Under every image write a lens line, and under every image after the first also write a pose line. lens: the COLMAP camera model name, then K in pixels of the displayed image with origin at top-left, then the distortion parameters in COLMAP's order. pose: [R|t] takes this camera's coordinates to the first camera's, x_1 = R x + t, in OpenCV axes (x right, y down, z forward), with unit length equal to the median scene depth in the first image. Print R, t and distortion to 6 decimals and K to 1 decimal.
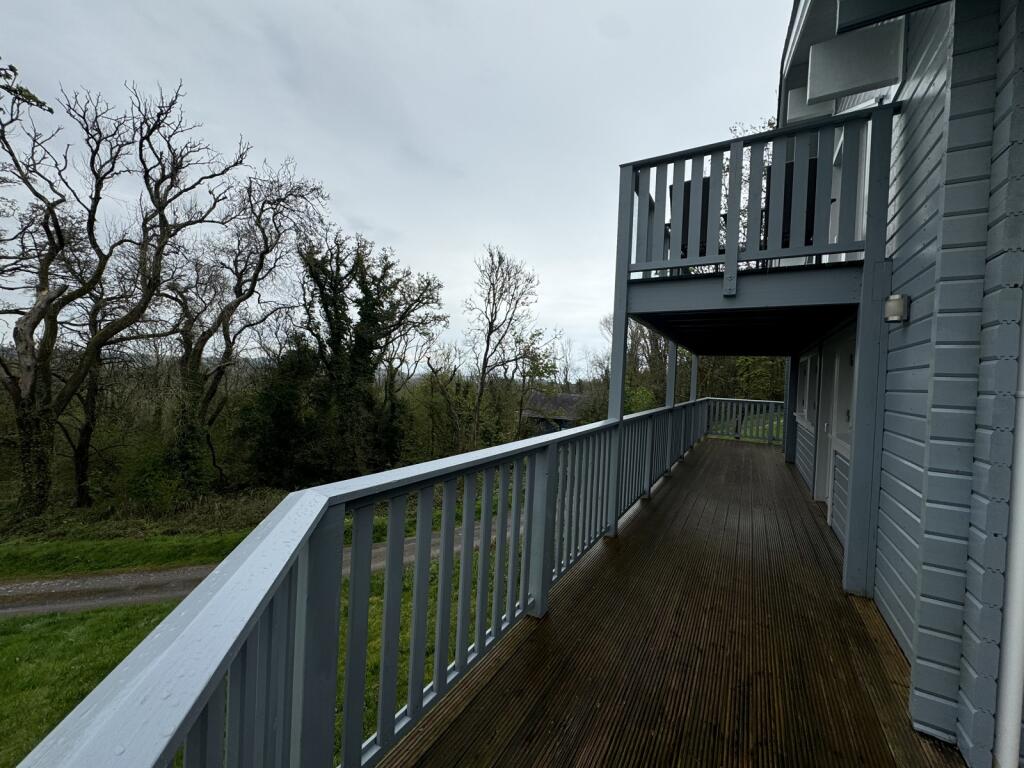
lens RADIAL K [[405.8, 0, 512.3], [0, 405.8, 384.6], [0, 0, 1]] dist [-0.001310, -0.000164]
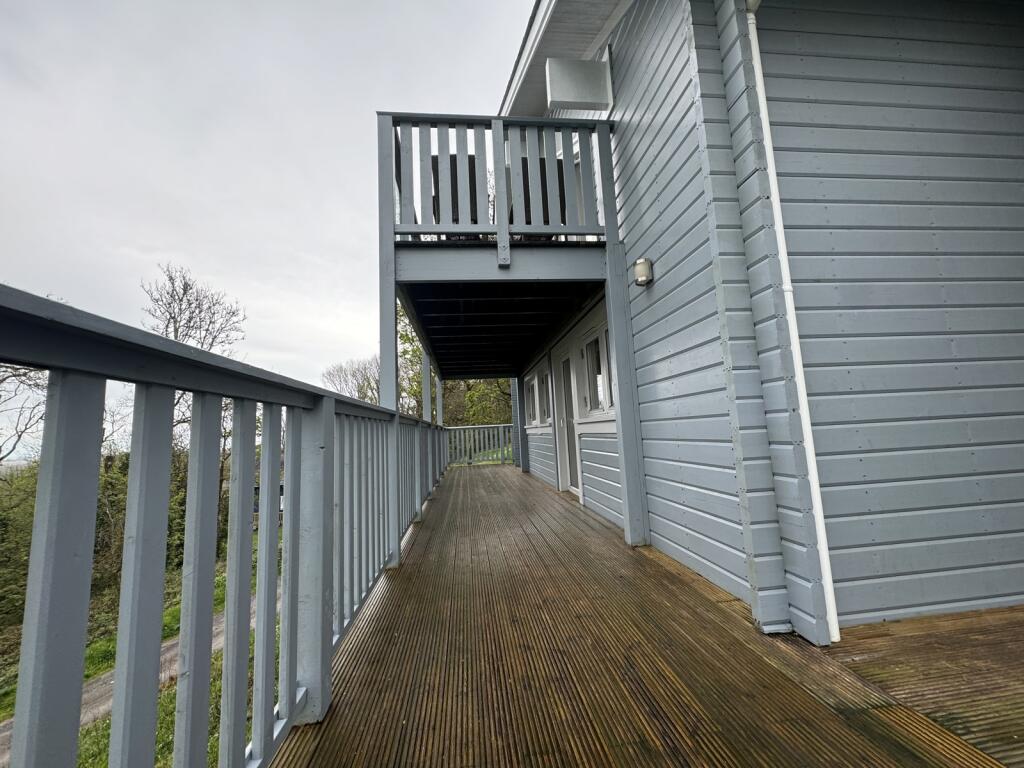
lens RADIAL K [[405.8, 0, 511.7], [0, 405.8, 383.7], [0, 0, 1]] dist [-0.001310, -0.000164]
pose [[0.796183, -0.012940, 0.604918, -0.035313], [0.095839, 0.989847, -0.104967, 0.155924], [-0.597418, 0.141548, 0.789339, 0.262938]]
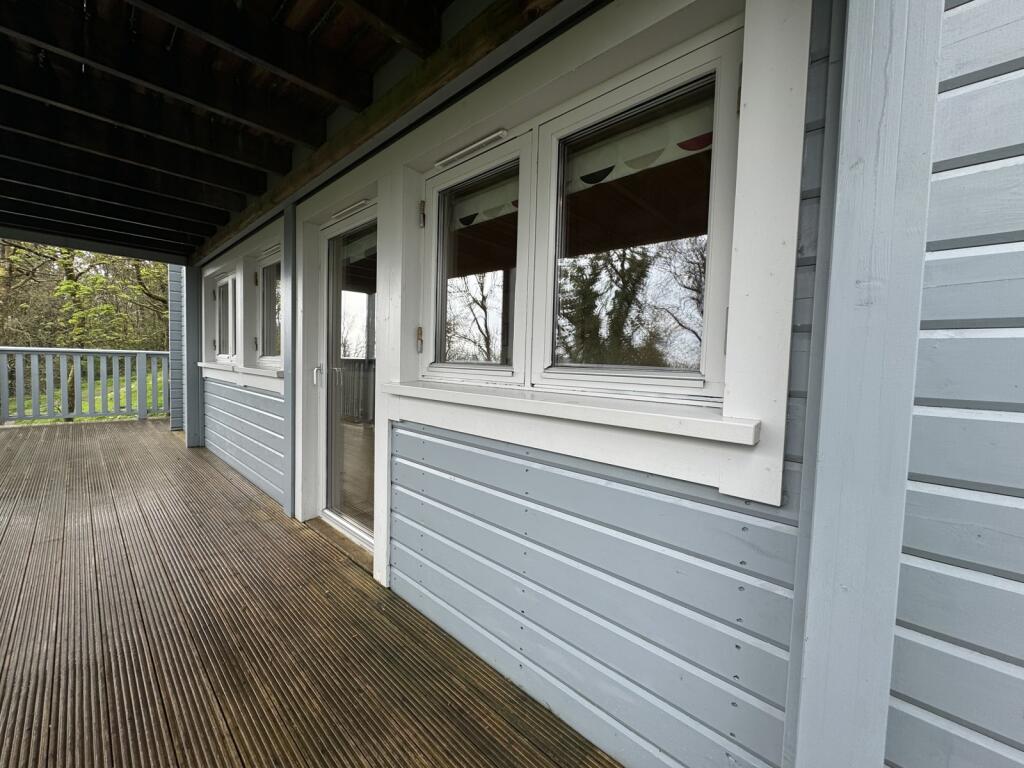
lens RADIAL K [[405.8, 0, 512.1], [0, 405.8, 381.6], [0, 0, 1]] dist [-0.001310, -0.000164]
pose [[0.218158, -0.084047, 0.972288, 0.503033], [-0.002203, 0.996240, 0.086611, 0.104087], [-0.975911, -0.021037, 0.217152, 0.986286]]
